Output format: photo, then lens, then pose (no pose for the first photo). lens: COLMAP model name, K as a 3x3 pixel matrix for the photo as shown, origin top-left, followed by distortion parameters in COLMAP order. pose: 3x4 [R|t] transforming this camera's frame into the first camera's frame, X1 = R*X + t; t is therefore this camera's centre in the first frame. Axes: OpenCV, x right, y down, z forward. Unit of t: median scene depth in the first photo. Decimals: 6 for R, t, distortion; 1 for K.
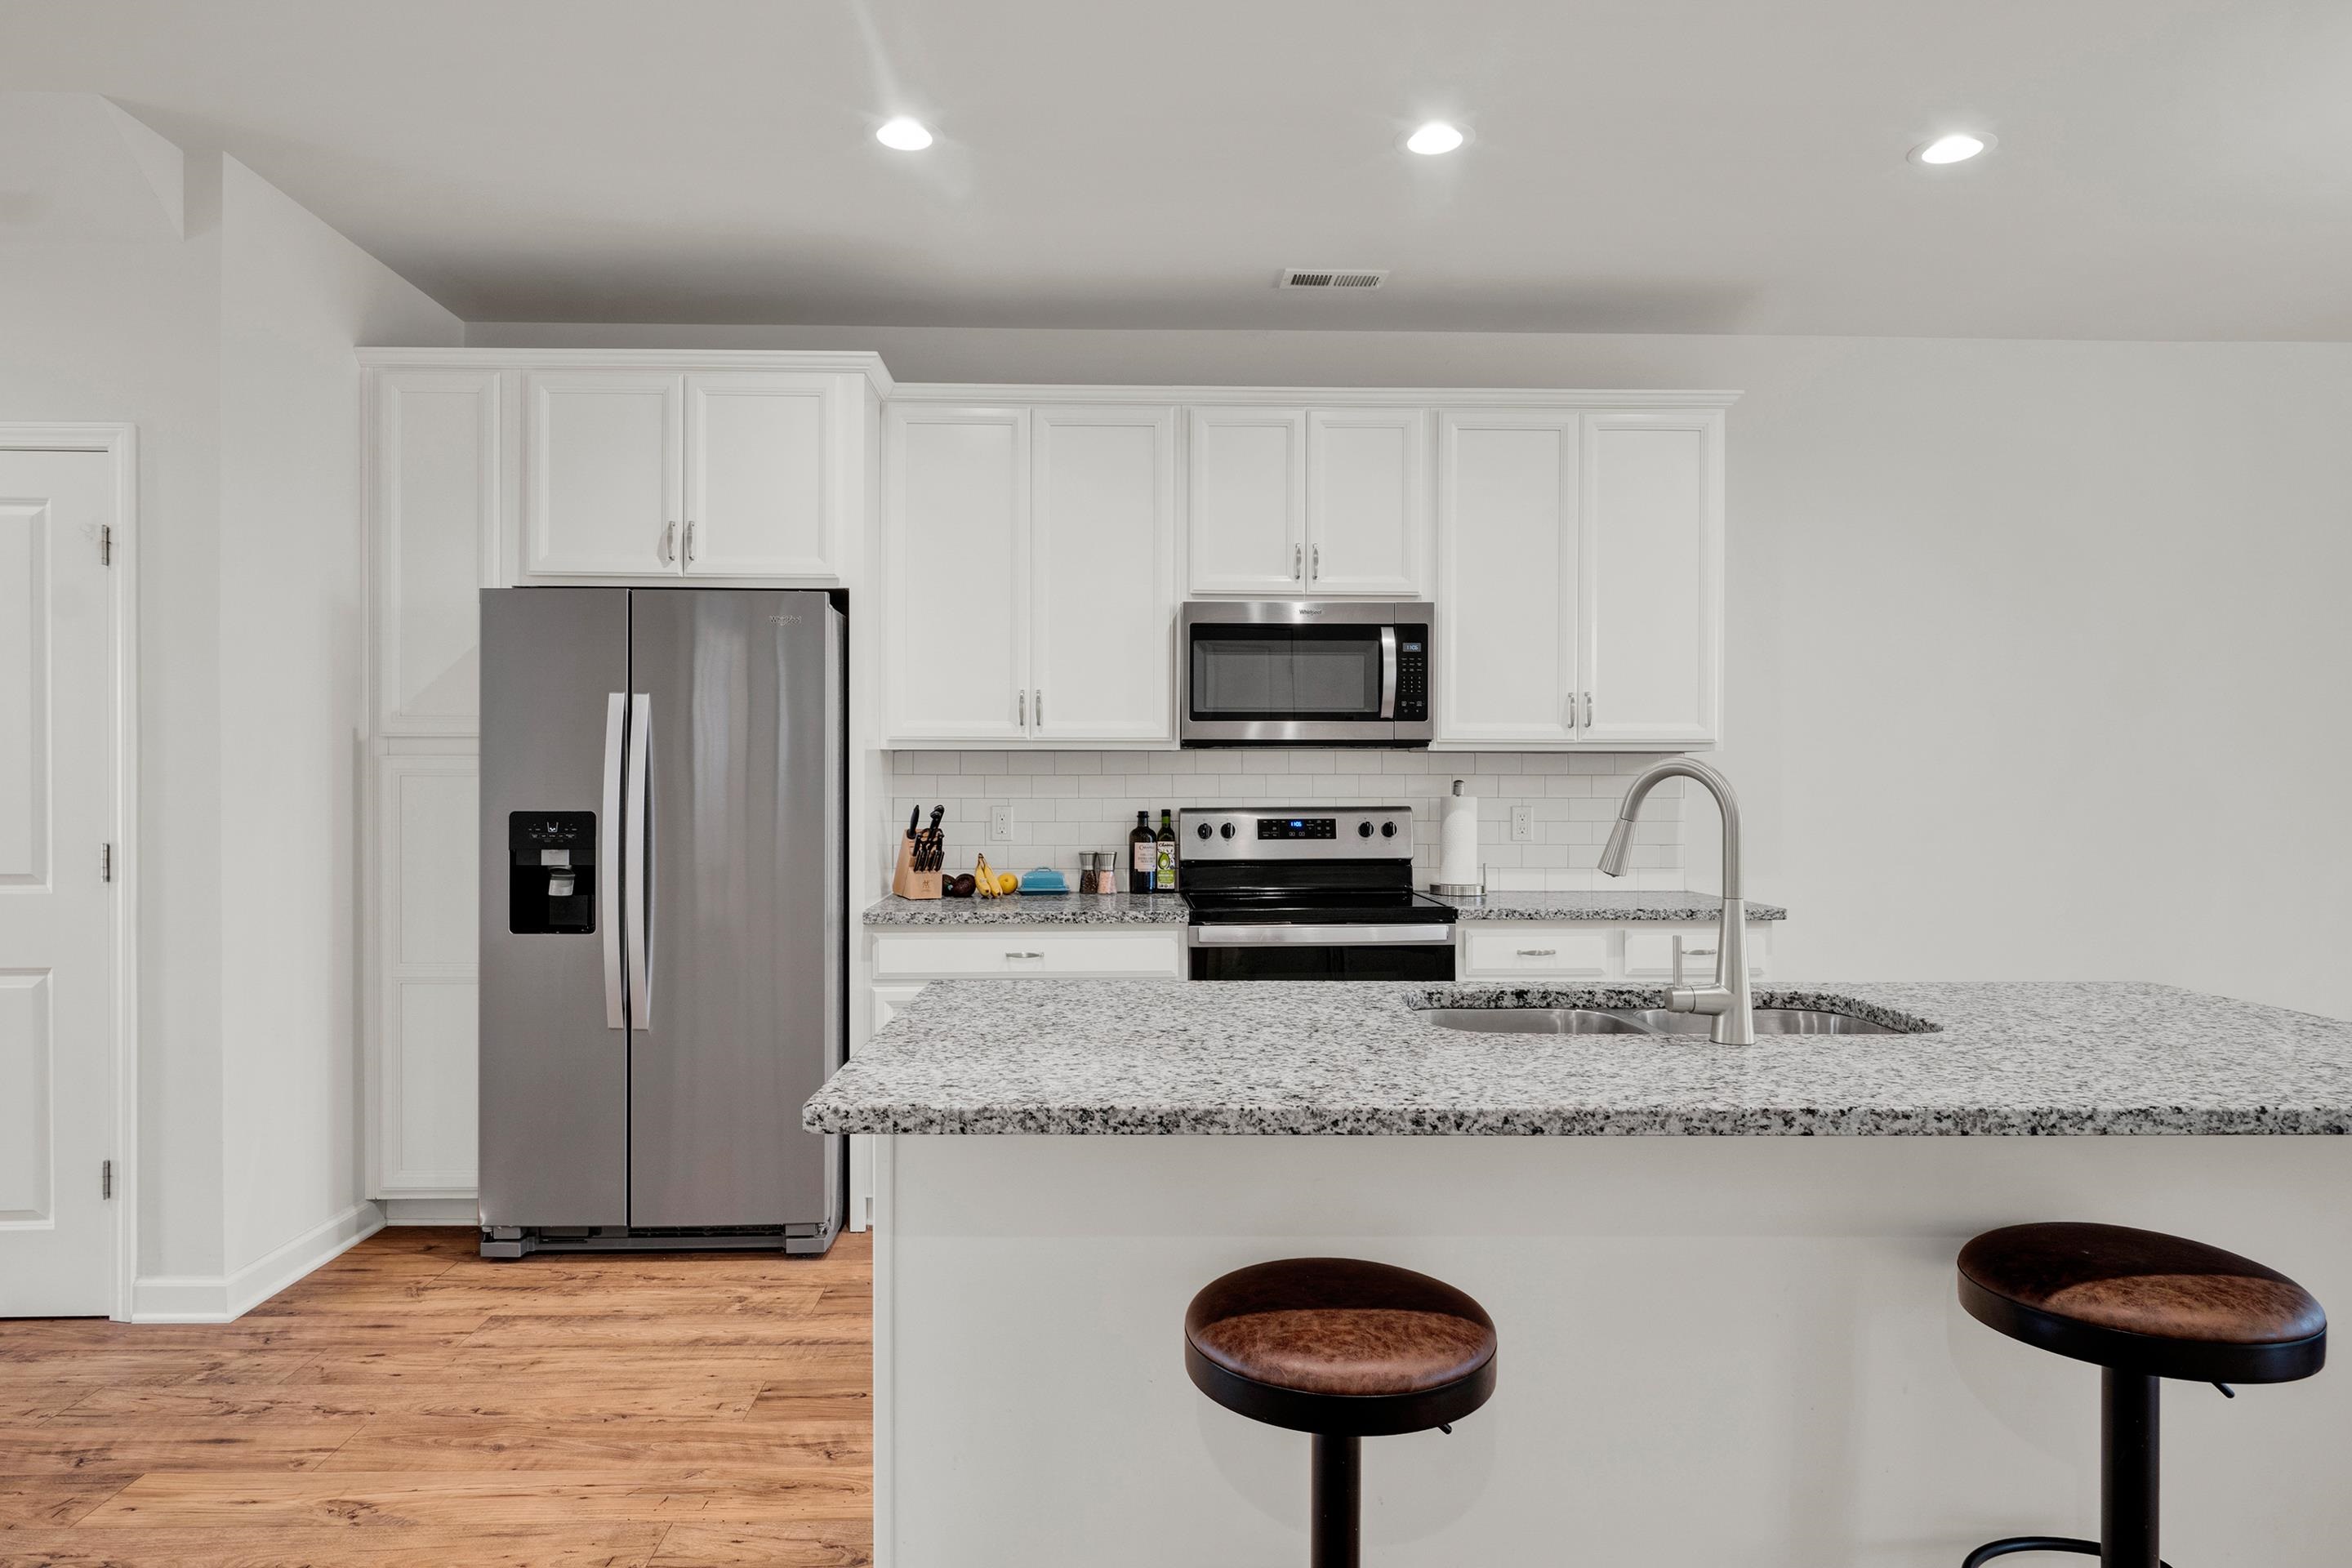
lens RADIAL K [[1407.0, 0, 1160.5], [0, 1407.0, 775.0], [0, 0, 1]] dist [-0.000165, -0.005750]
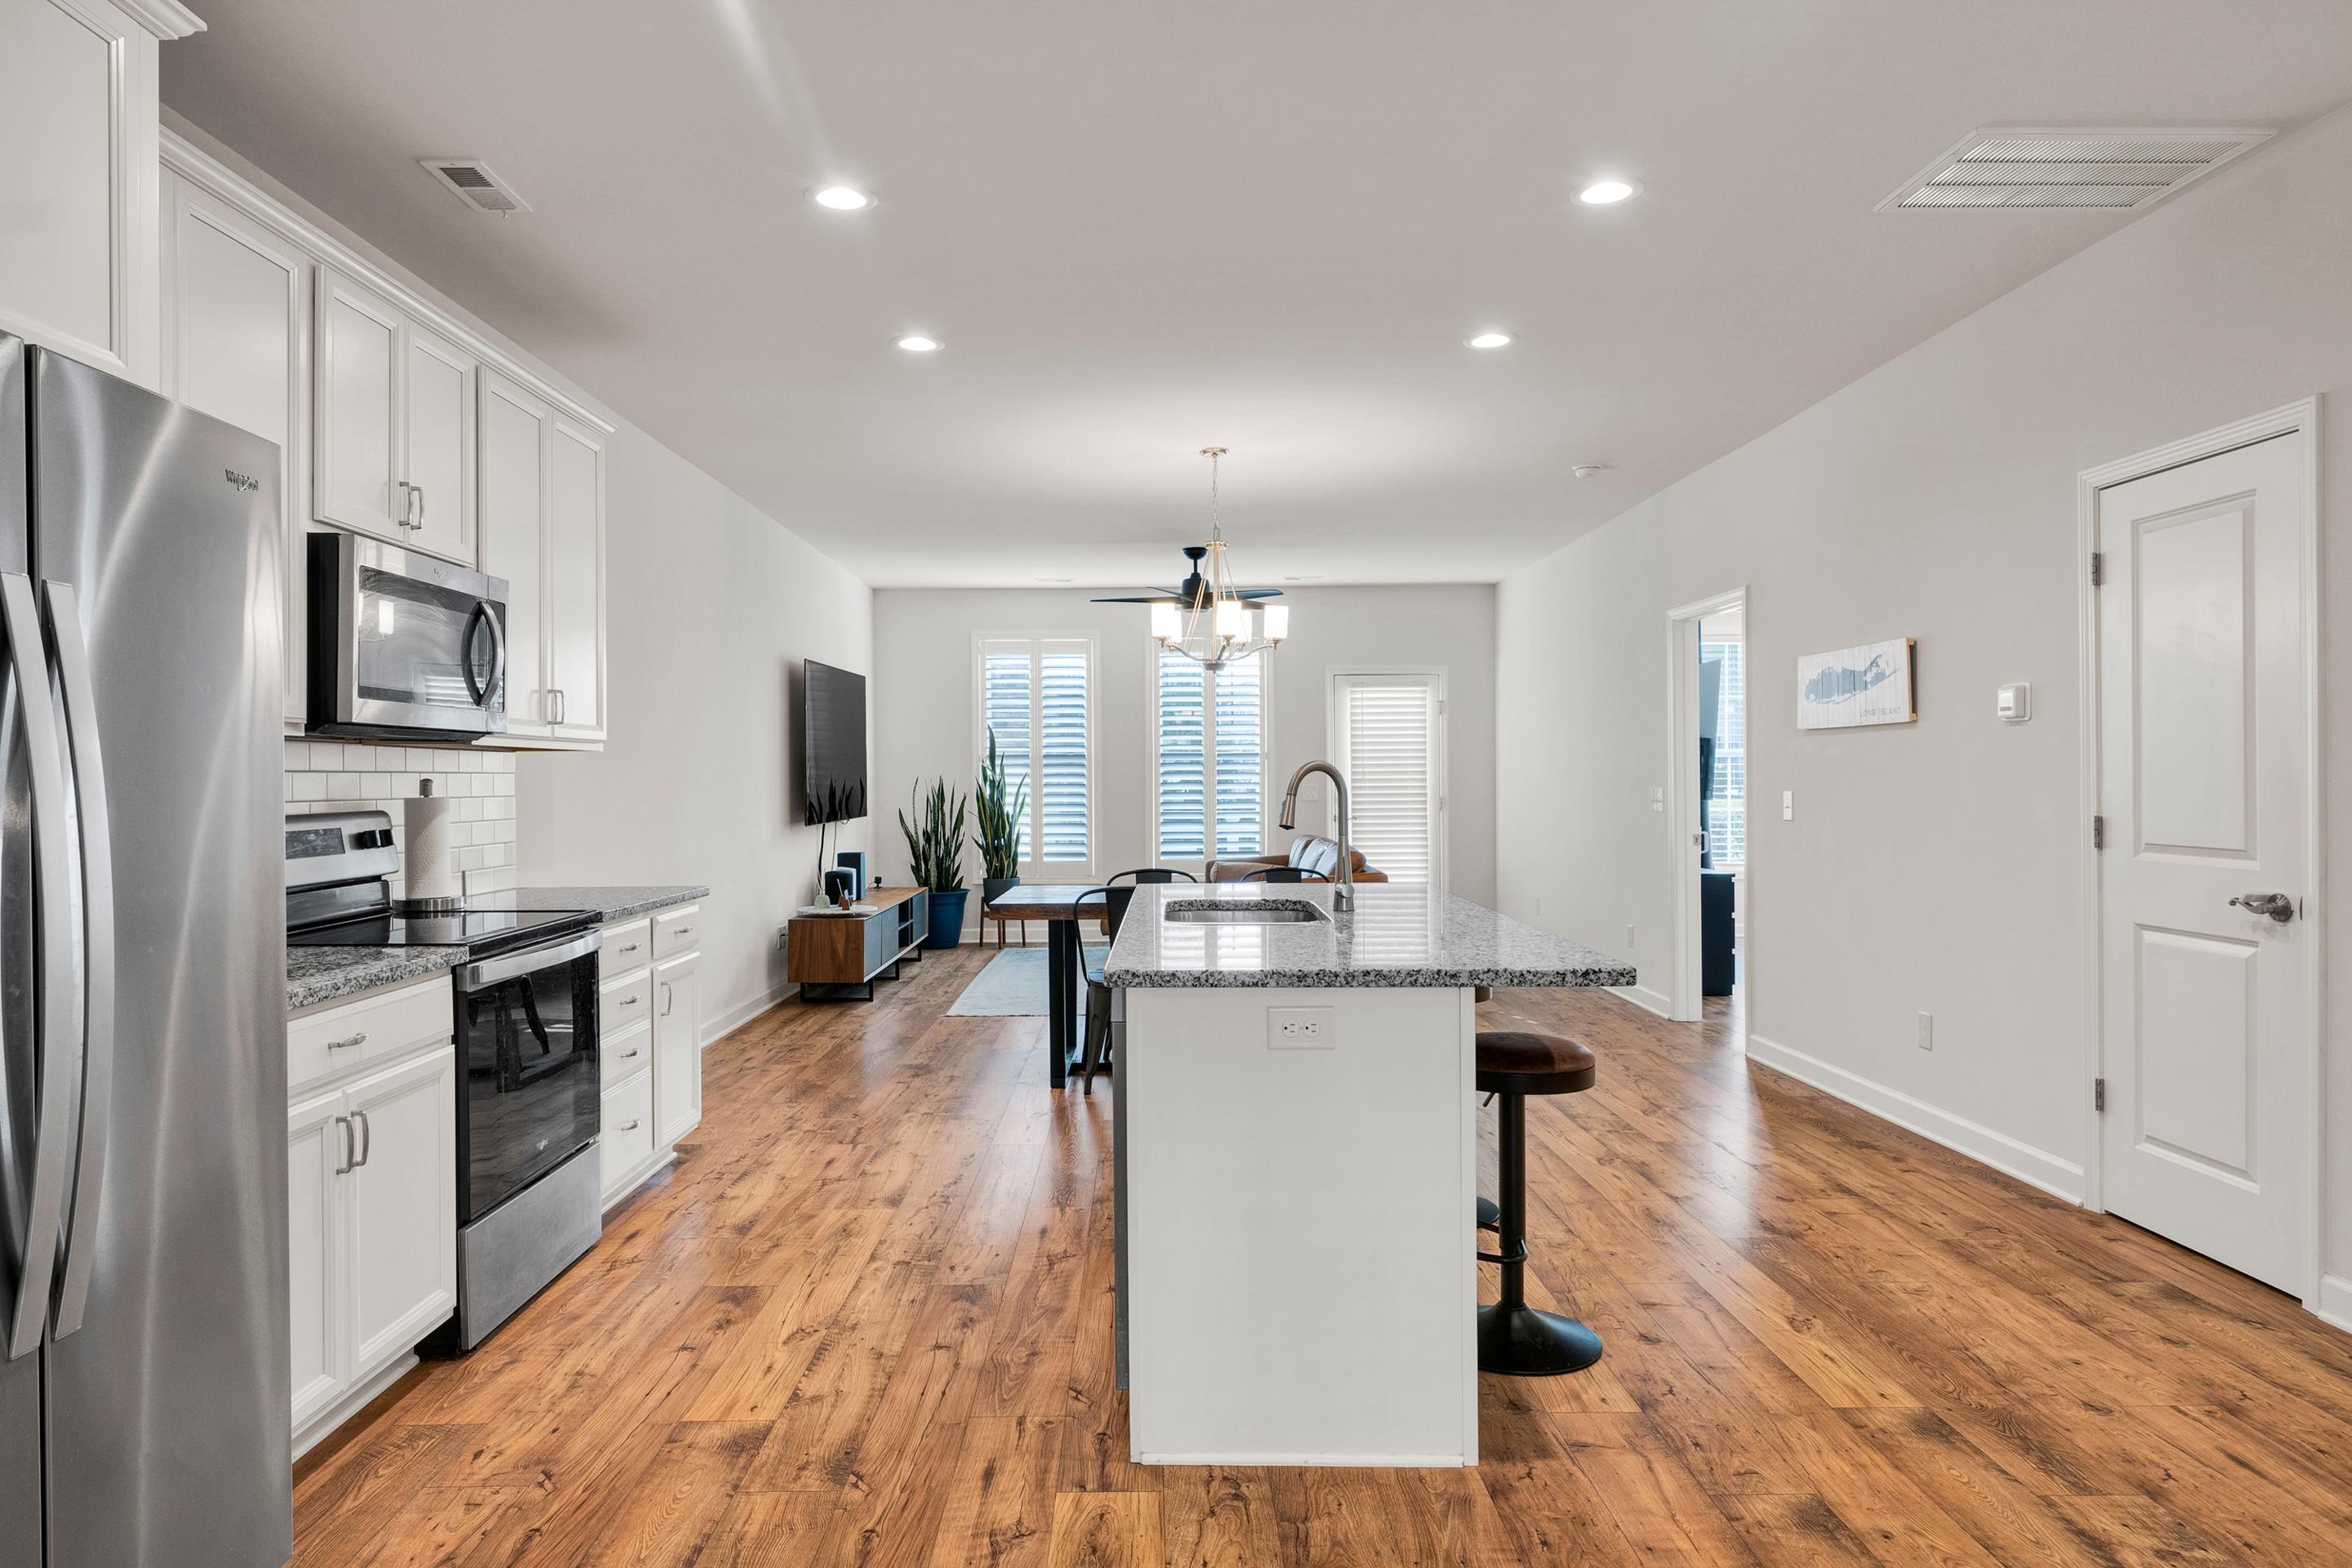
lens RADIAL K [[1402.9, 0, 1162.3], [0, 1402.9, 779.7], [0, 0, 1]] dist [-0.003694, -0.002827]
pose [[0.023996, 0.001755, 0.999711, -0.794359], [0.002237, 0.999996, -0.001809, 0.007425], [-0.999710, 0.002280, 0.023992, 0.635061]]
